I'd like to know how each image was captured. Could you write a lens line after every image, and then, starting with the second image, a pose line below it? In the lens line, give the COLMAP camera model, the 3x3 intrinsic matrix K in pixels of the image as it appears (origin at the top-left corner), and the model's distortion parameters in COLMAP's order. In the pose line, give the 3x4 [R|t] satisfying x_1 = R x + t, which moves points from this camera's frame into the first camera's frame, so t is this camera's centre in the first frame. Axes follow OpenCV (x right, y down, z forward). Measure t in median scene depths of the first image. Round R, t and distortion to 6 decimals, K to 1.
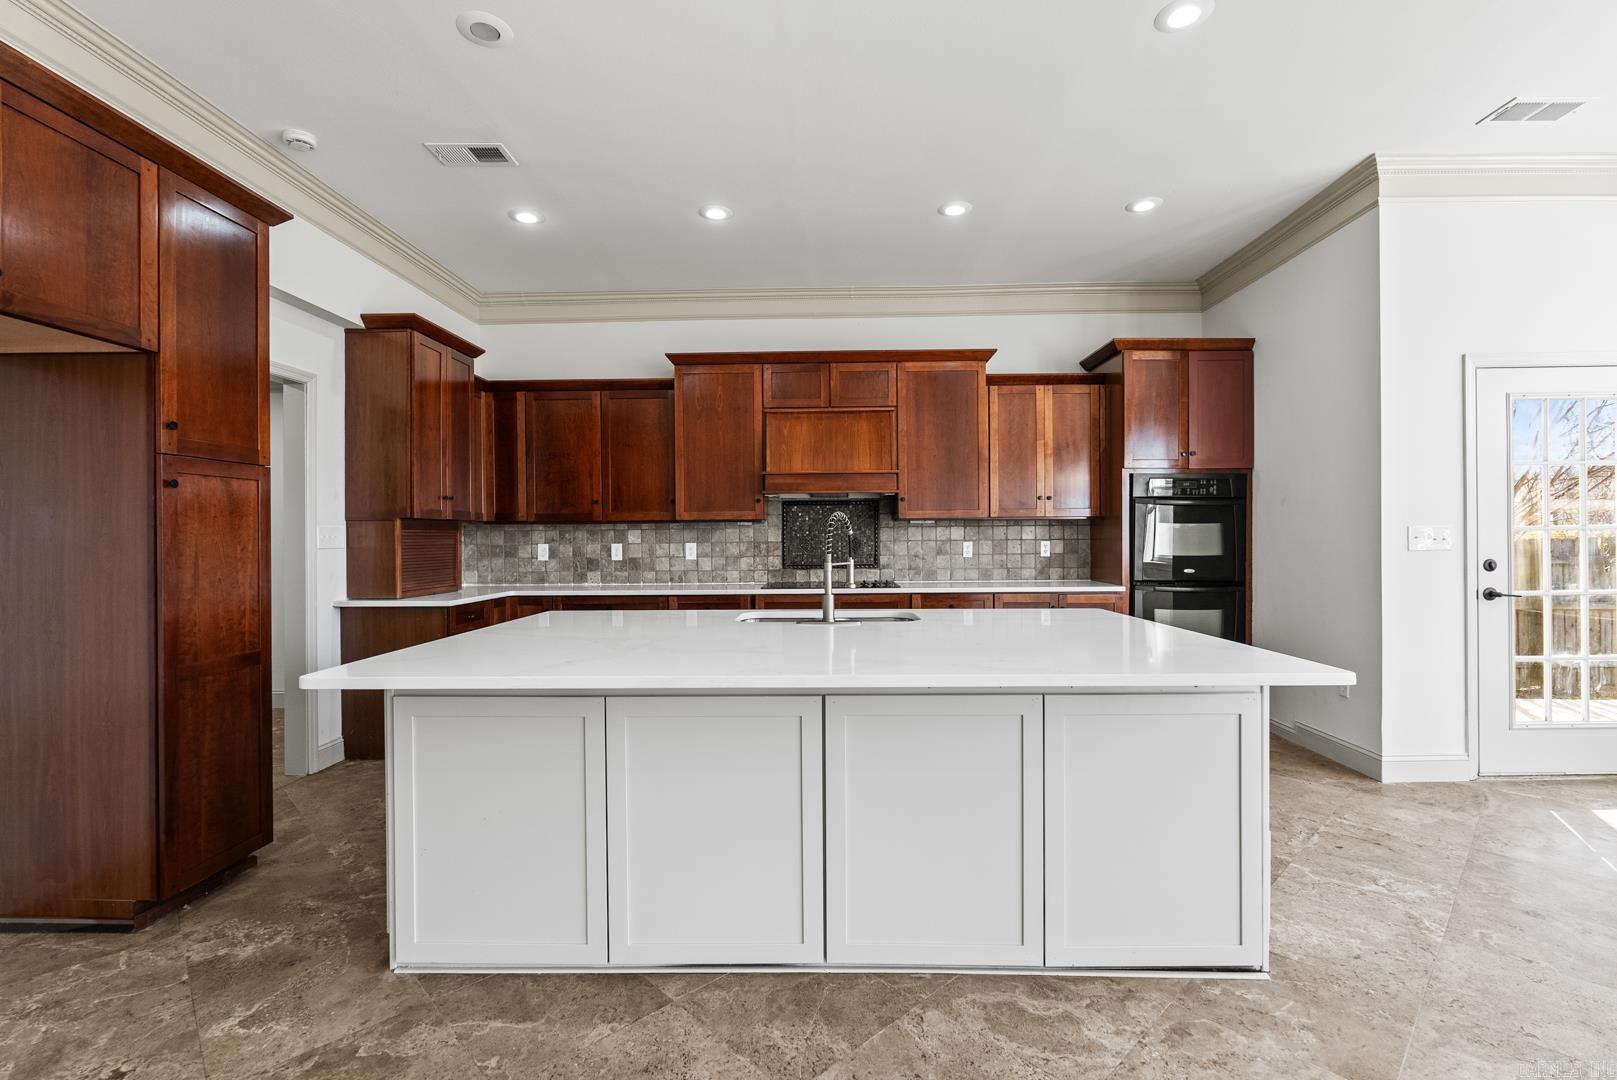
lens RADIAL K [[729.4, 0, 815.6], [0, 729.4, 539.5], [0, 0, 1]] dist [-0.006129, 0.000228]
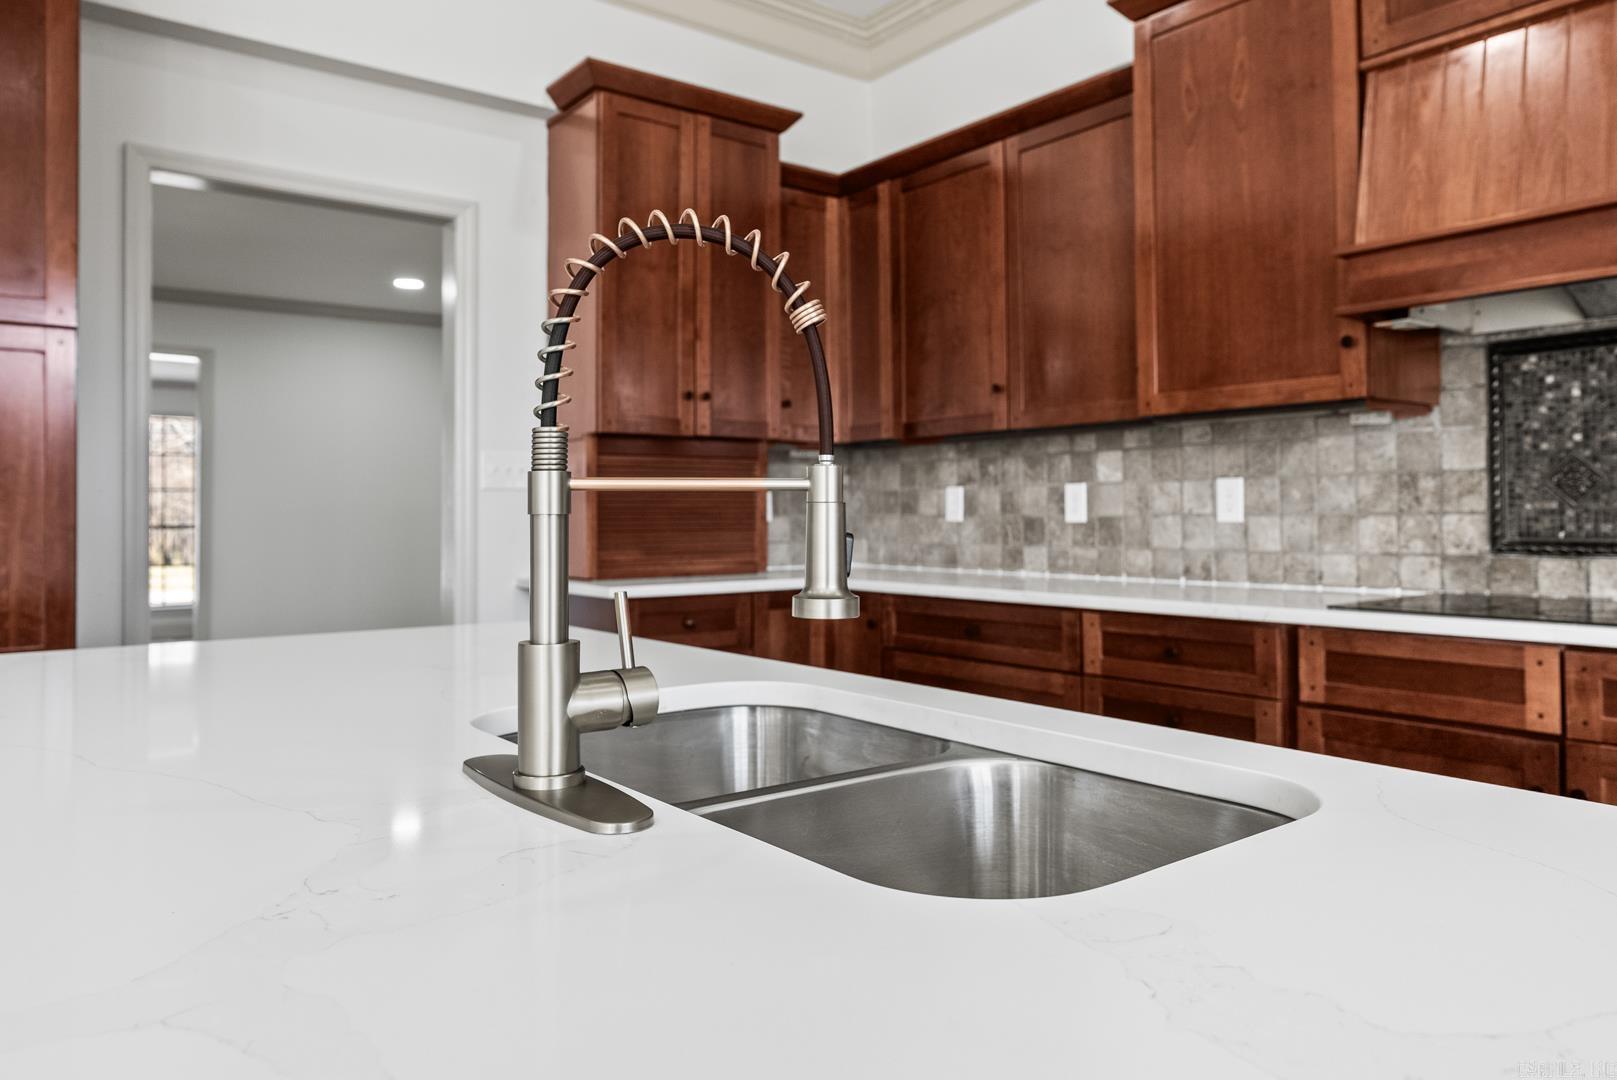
lens RADIAL K [[1116.9, 0, 812.1], [0, 1116.9, 488.2], [0, 0, 1]] dist [-0.002297, -0.000980]
pose [[0.624568, -0.014183, -0.780842, 0.161664], [-0.001255, 0.999816, -0.019164, 0.022561], [0.780969, 0.012949, 0.624435, 0.484320]]
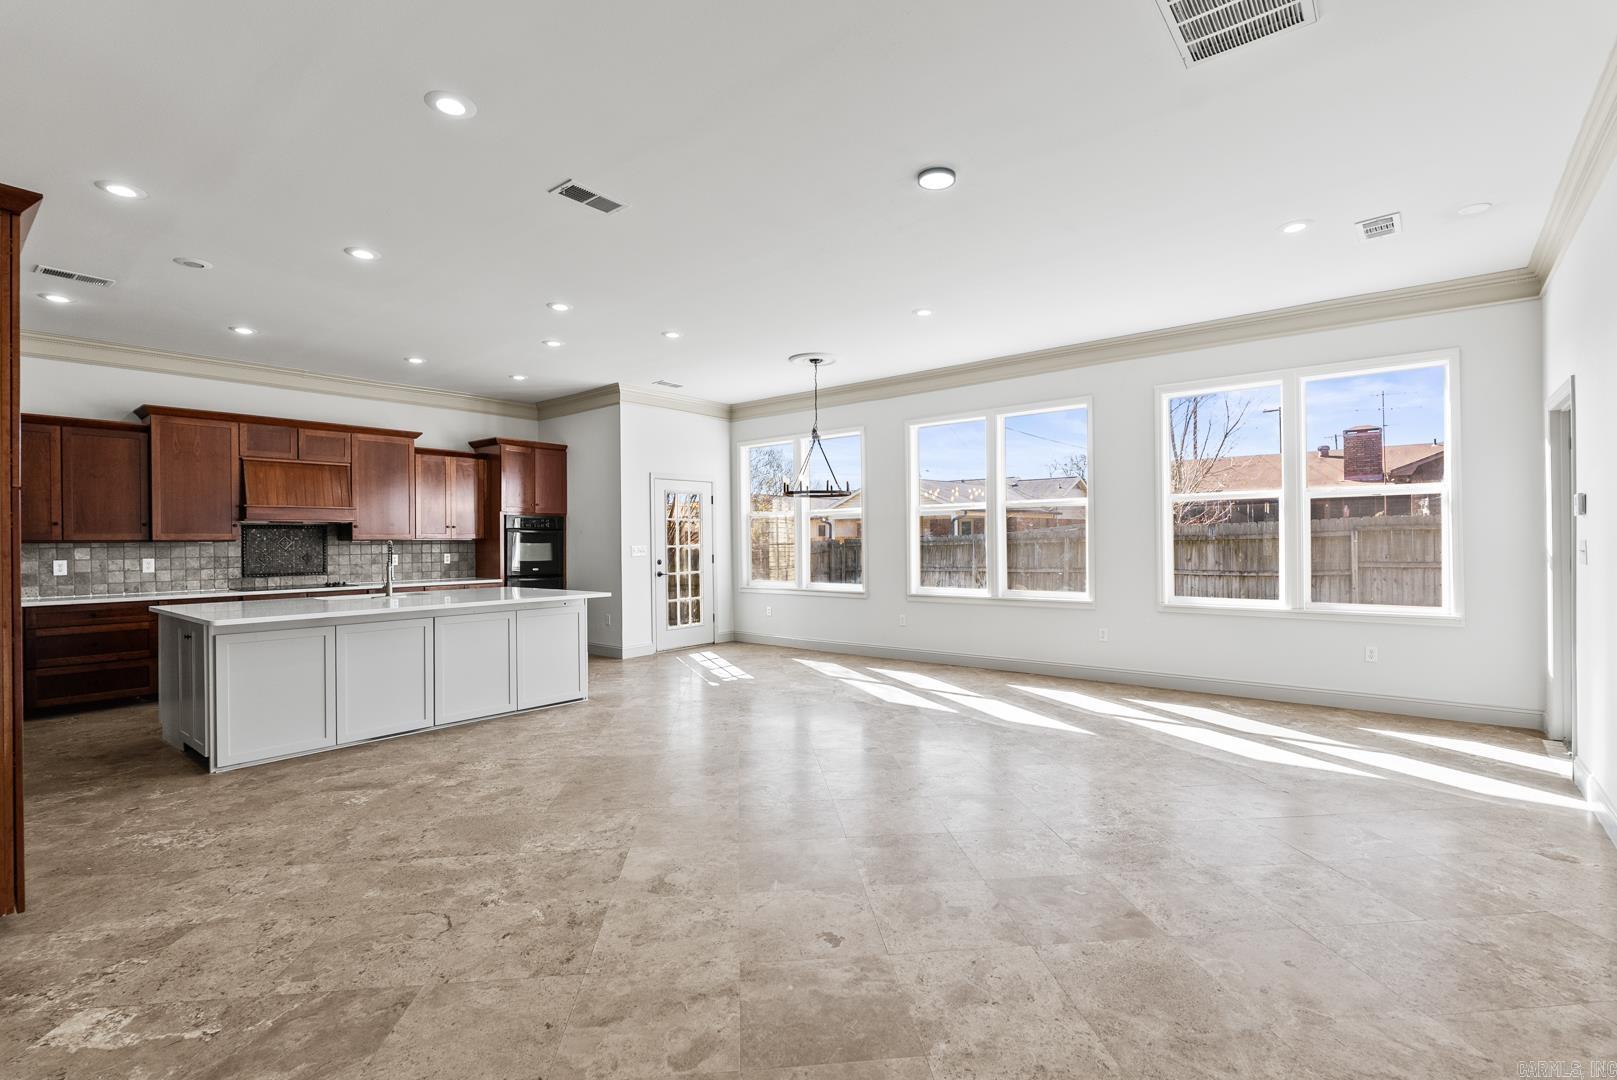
lens RADIAL K [[738.7, 0, 808.5], [0, 738.7, 540.0], [0, 0, 1]] dist [-0.003761, -0.000029]
pose [[0.624296, 0.002766, 0.781183, -0.463686], [0.006725, 0.999938, -0.008915, -0.008329], [-0.781159, 0.010819, 0.624239, -0.631575]]
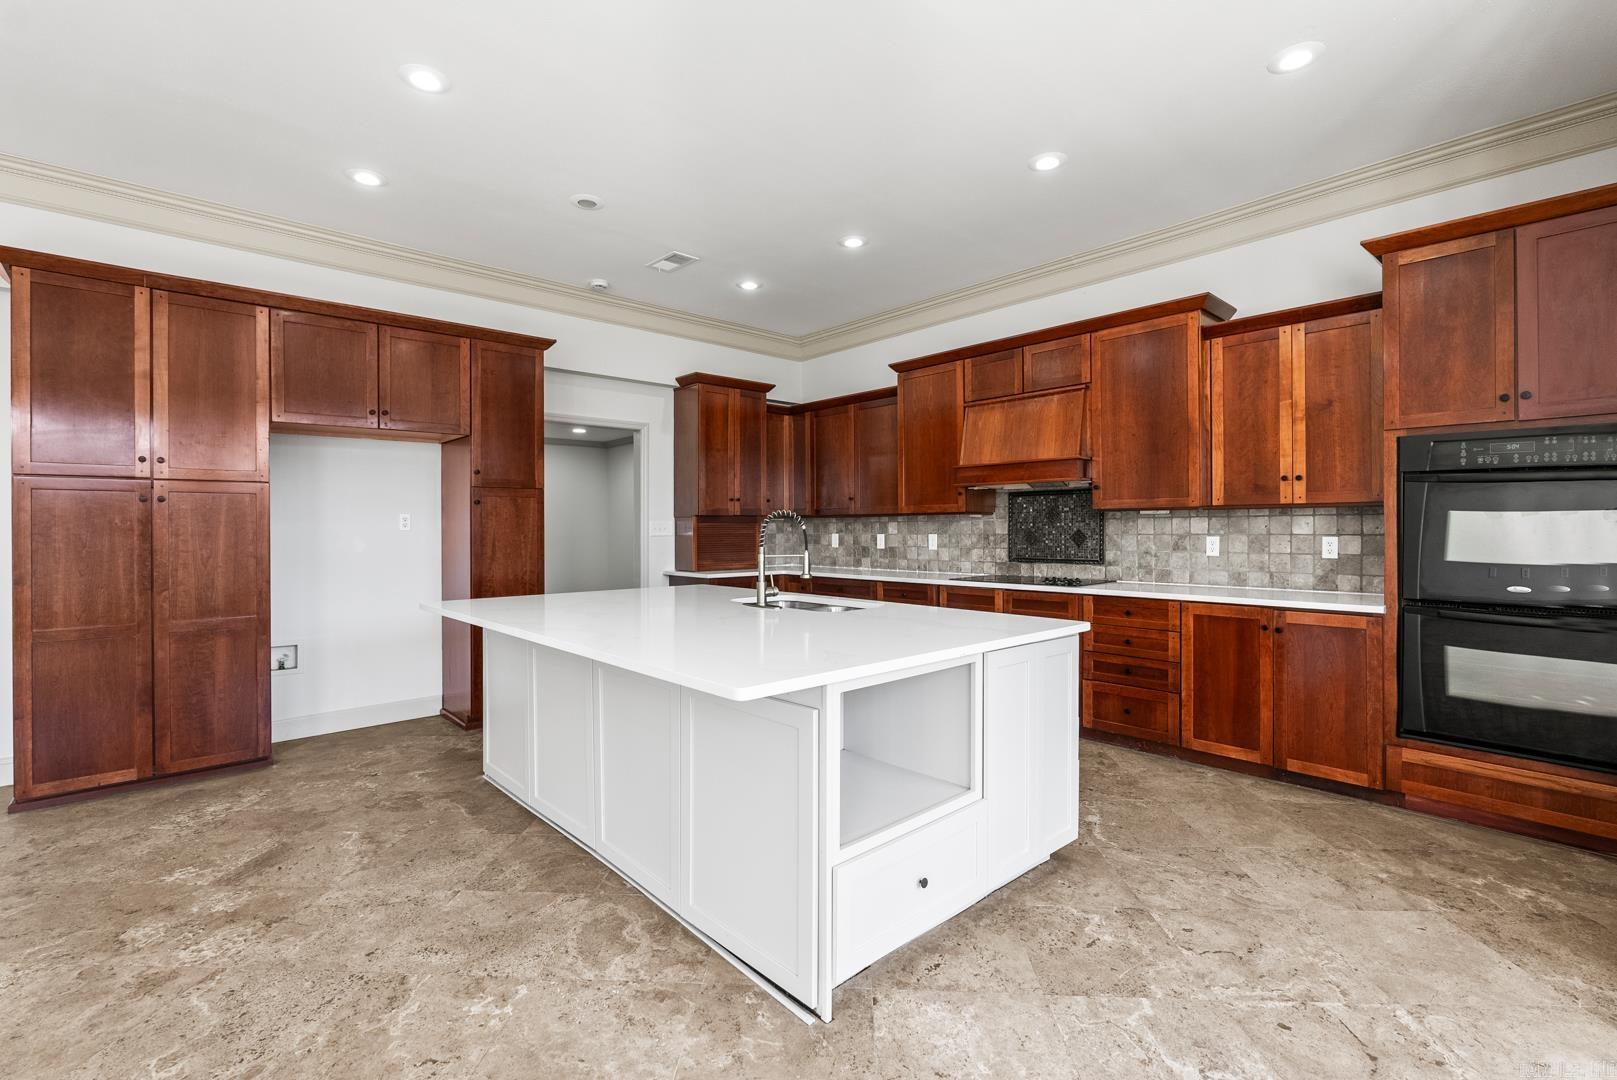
lens RADIAL K [[721.4, 0, 810.3], [0, 721.4, 526.6], [0, 0, 1]] dist [-0.004200, 0.000118]
pose [[0.687140, 0.003260, -0.726518, 0.502748], [-0.003015, 0.999994, 0.001635, -0.008055], [0.726519, 0.001067, 0.687146, 0.149320]]
